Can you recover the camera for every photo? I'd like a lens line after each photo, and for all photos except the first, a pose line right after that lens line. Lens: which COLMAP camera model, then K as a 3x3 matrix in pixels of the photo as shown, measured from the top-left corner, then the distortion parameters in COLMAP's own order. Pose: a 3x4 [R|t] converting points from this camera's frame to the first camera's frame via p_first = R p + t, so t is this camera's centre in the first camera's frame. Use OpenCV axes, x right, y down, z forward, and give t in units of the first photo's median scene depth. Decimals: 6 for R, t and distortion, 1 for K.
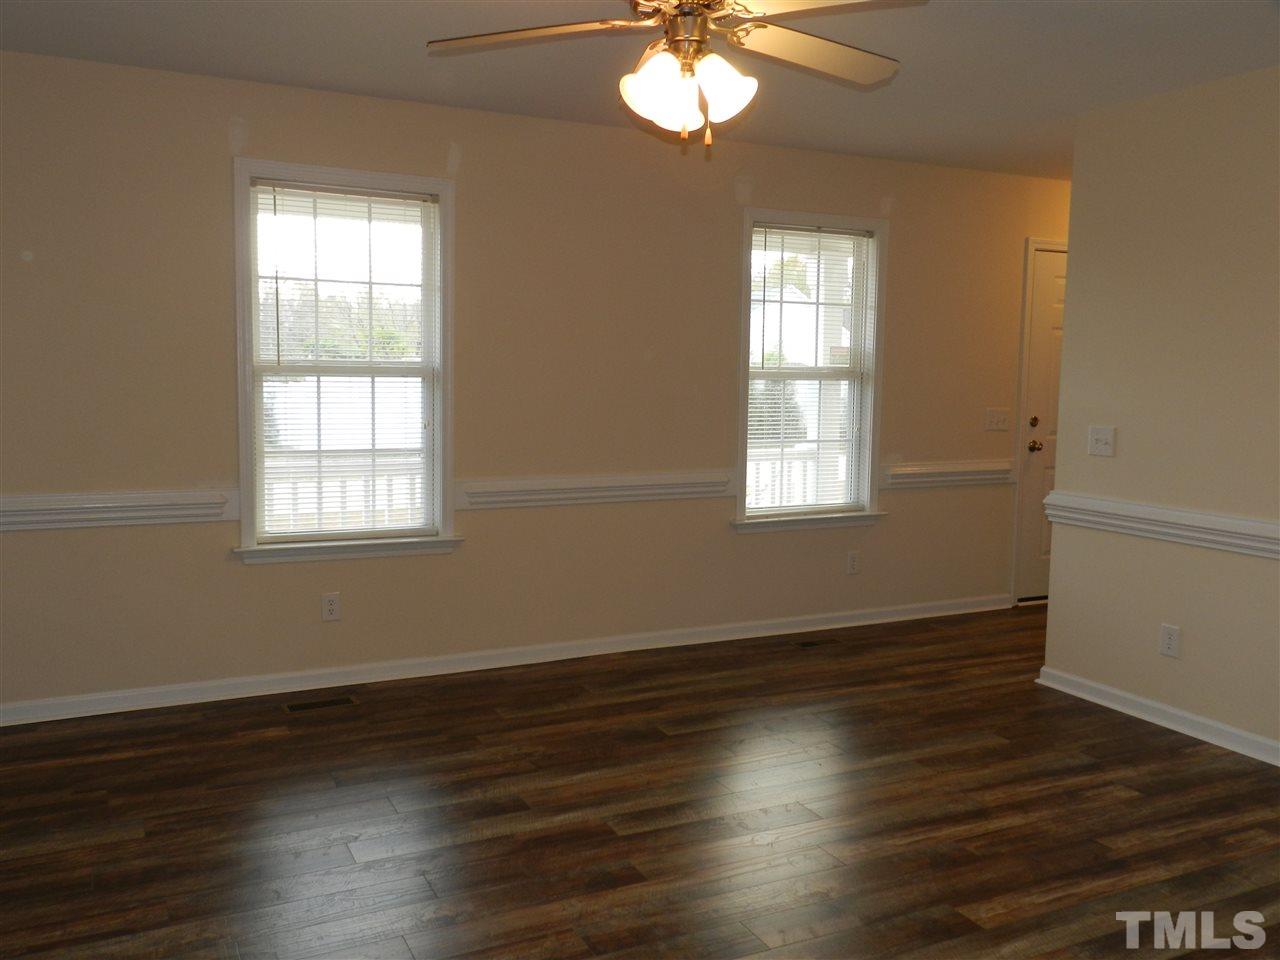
lens RADIAL K [[1085.8, 0, 635.1], [0, 1085.8, 476.1], [0, 0, 1]] dist [0.034824, -0.023232]
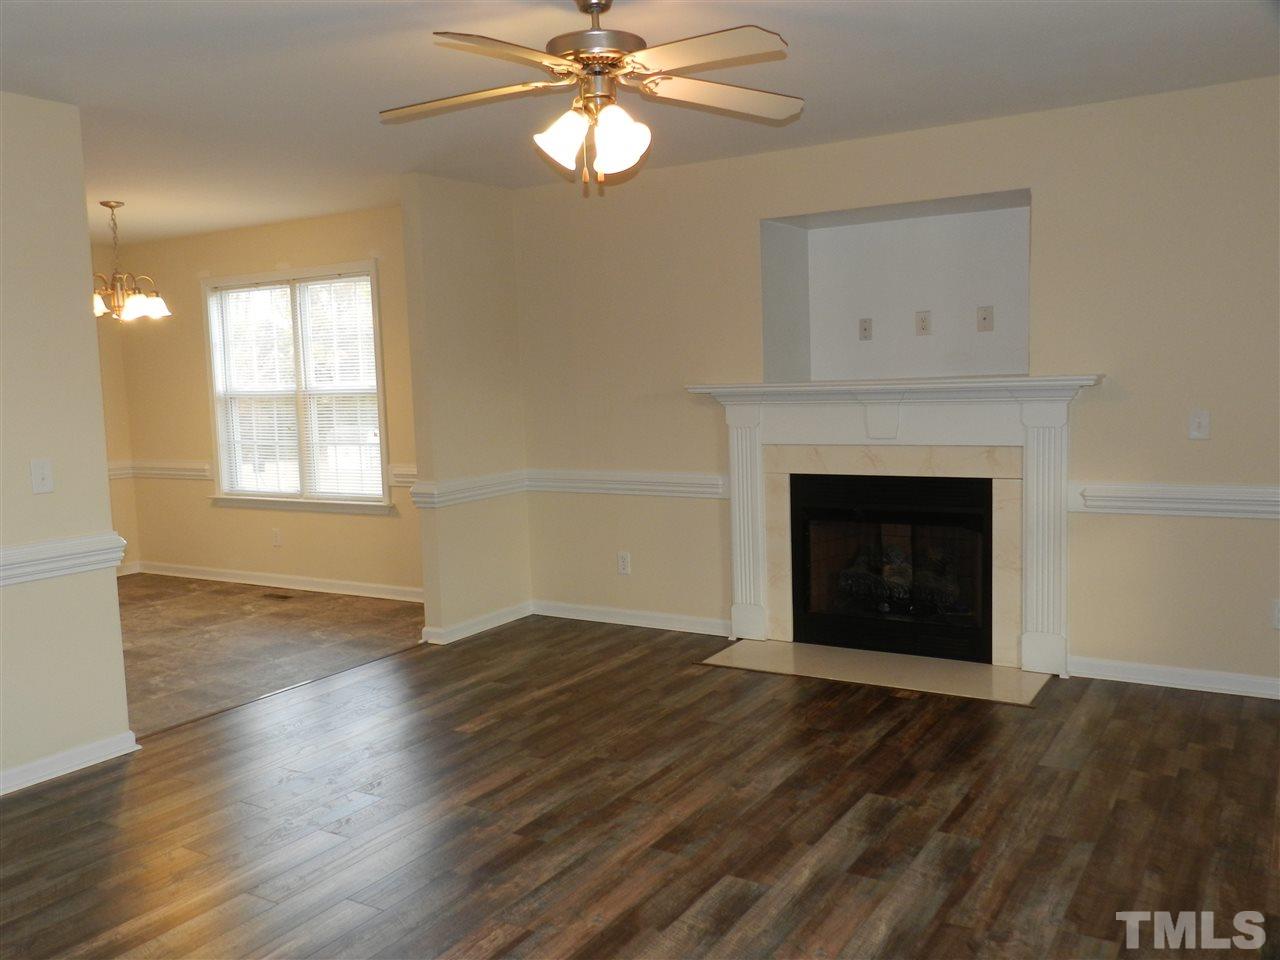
lens RADIAL K [[1085.8, 0, 639.0], [0, 1085.8, 478.8], [0, 0, 1]] dist [0.034824, -0.023232]
pose [[-0.848780, 0.063271, -0.524948, 0.409920], [-0.031970, 0.984857, 0.170395, -0.130990], [0.527779, 0.161411, -0.833904, 1.319200]]
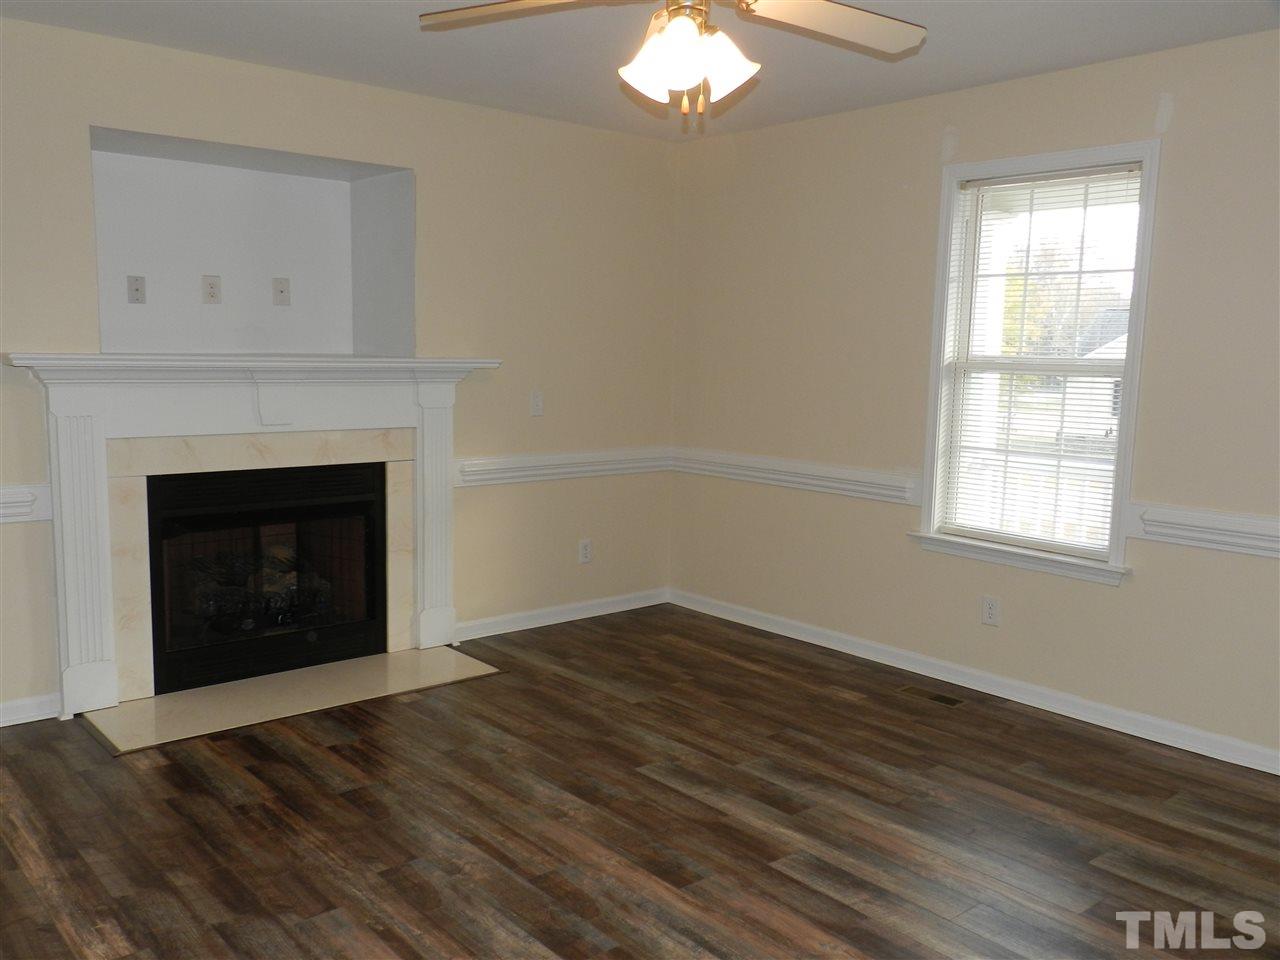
lens RADIAL K [[1085.8, 0, 636.9], [0, 1085.8, 487.2], [0, 0, 1]] dist [0.034824, -0.023232]
pose [[0.243462, 0.115025, -0.963066, 0.638508], [-0.110734, 0.989747, 0.090219, -0.047476], [0.963569, 0.084679, 0.253703, 0.488863]]
